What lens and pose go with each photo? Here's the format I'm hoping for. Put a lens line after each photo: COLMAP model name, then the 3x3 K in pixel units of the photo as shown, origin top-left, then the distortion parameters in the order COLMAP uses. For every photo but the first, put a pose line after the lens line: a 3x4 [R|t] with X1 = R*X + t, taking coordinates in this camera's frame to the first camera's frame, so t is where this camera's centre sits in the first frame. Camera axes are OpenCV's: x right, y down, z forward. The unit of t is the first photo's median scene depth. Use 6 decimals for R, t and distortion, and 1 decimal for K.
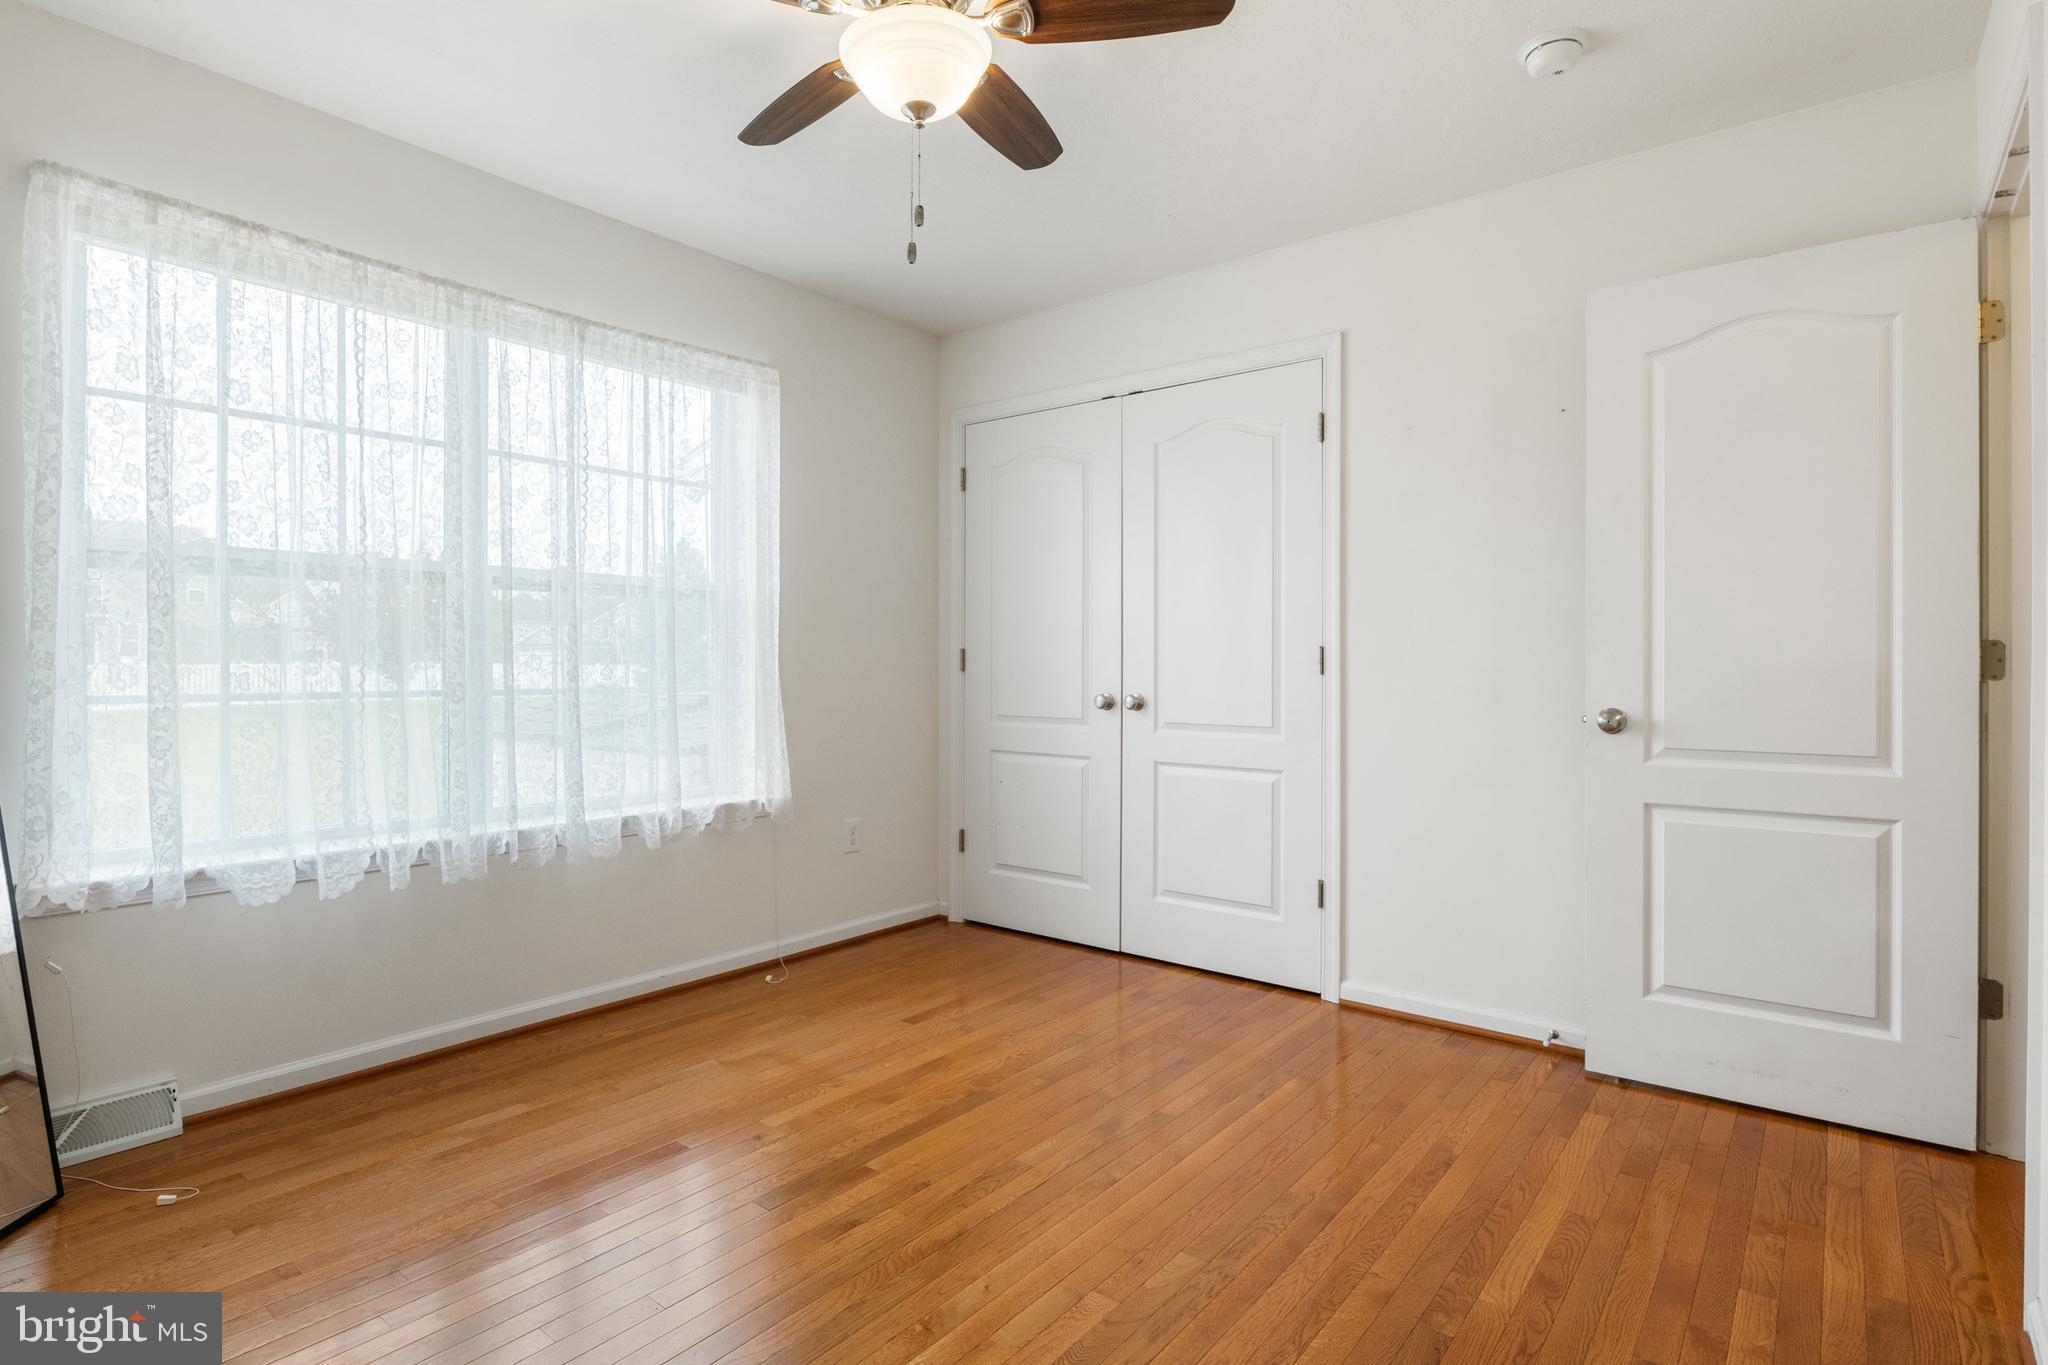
lens RADIAL K [[1036.5, 0, 1005.9], [0, 1036.5, 672.3], [0, 0, 1]] dist [-0.001480, -0.000486]
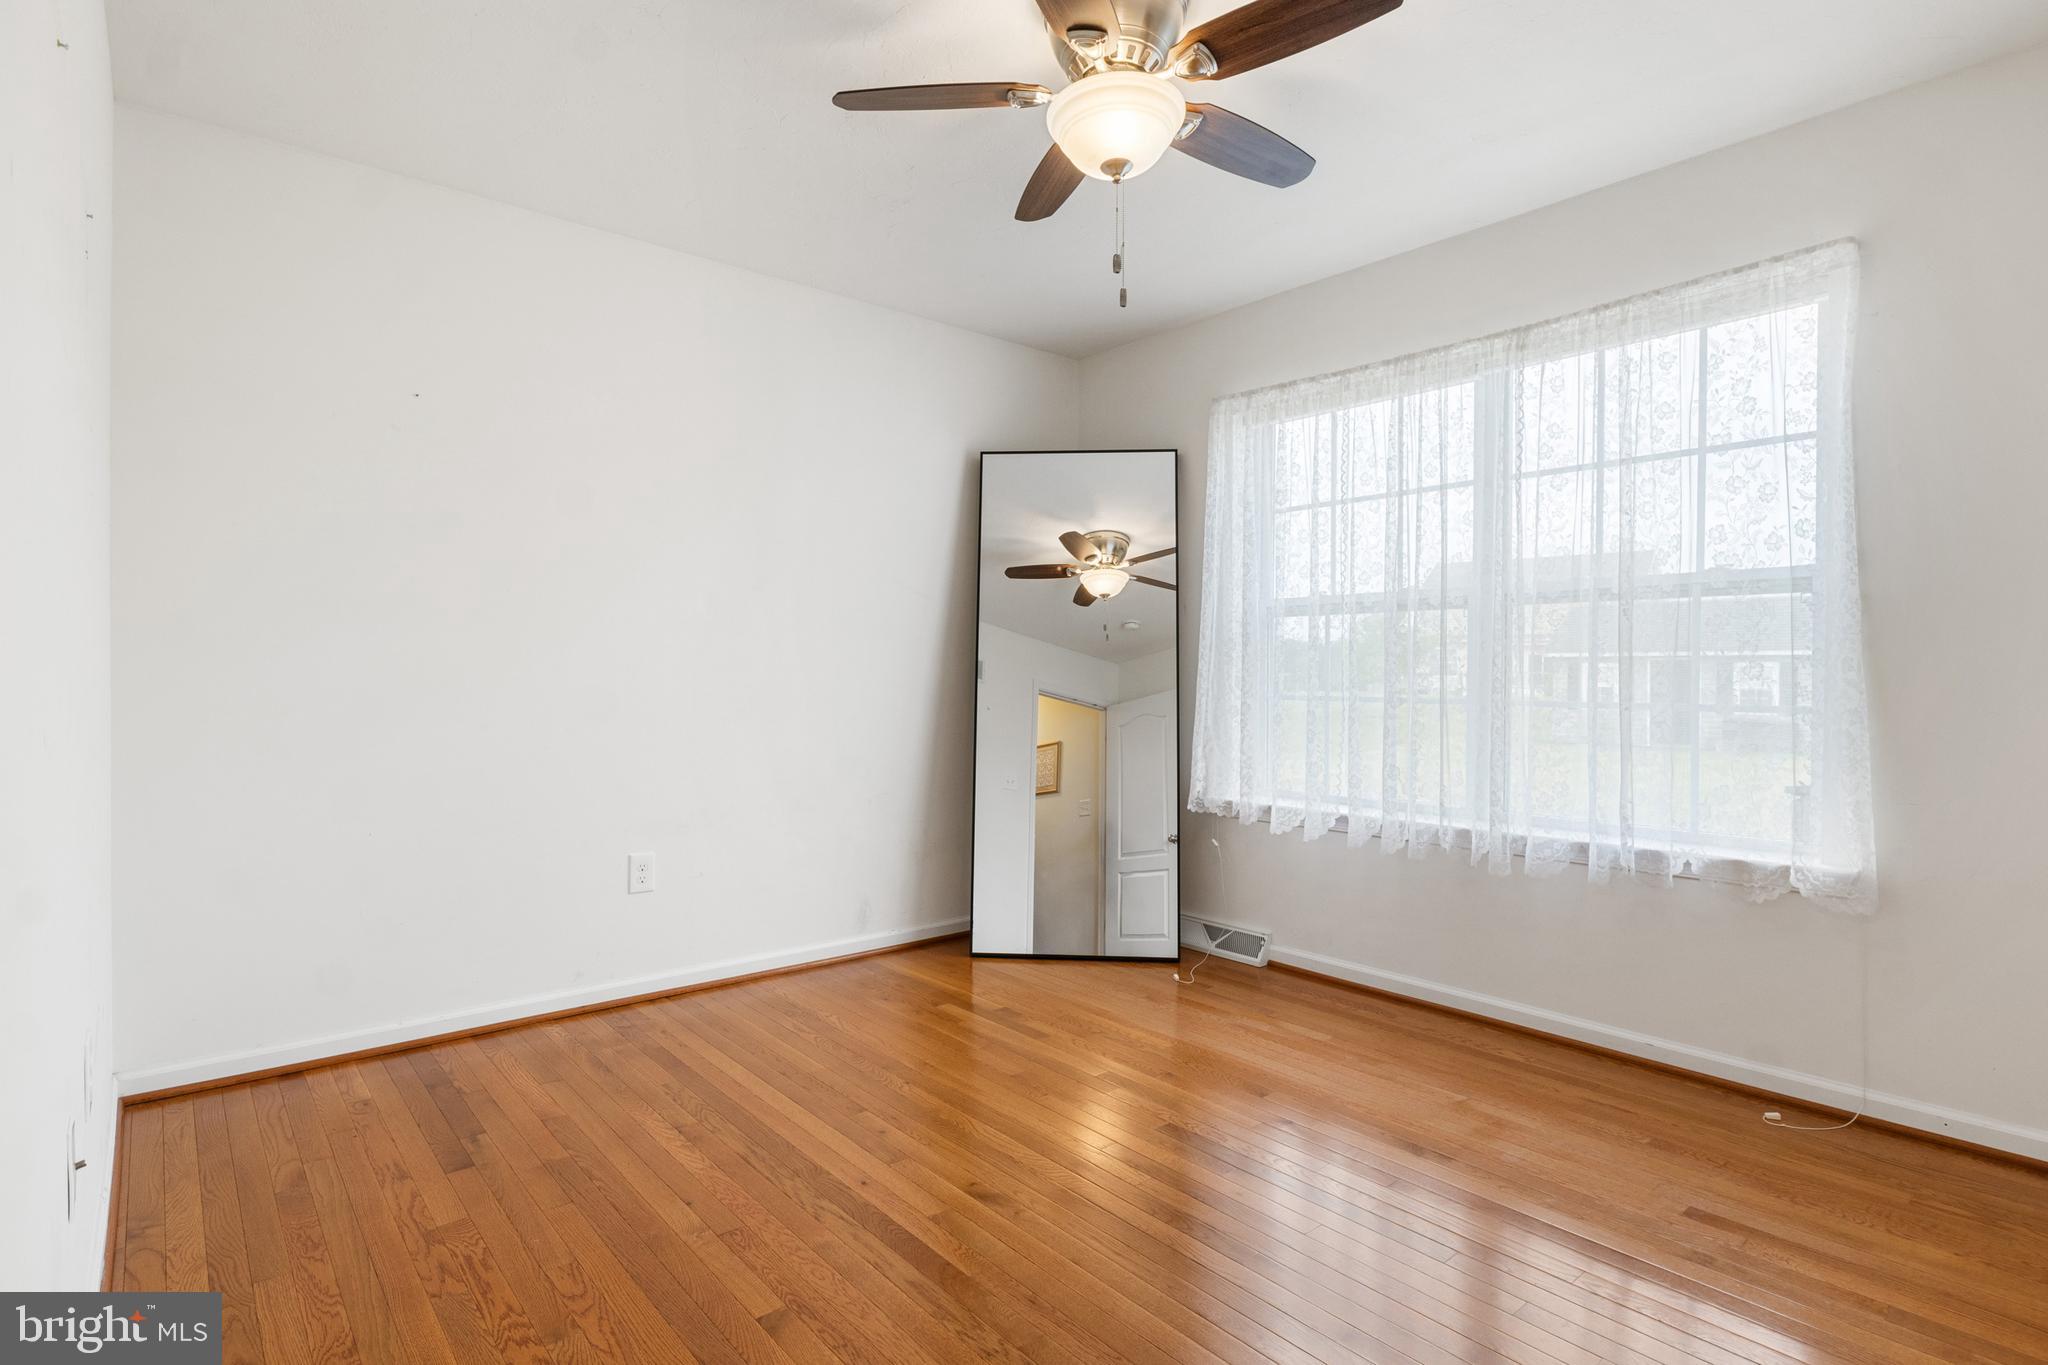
lens RADIAL K [[1036.5, 0, 1006.6], [0, 1036.5, 681.5], [0, 0, 1]] dist [-0.001480, -0.000486]
pose [[-0.195262, 0.011083, -0.980688, 0.662061], [-0.004411, 0.999916, 0.012179, -0.012663], [0.980741, 0.006704, -0.195197, 0.712550]]
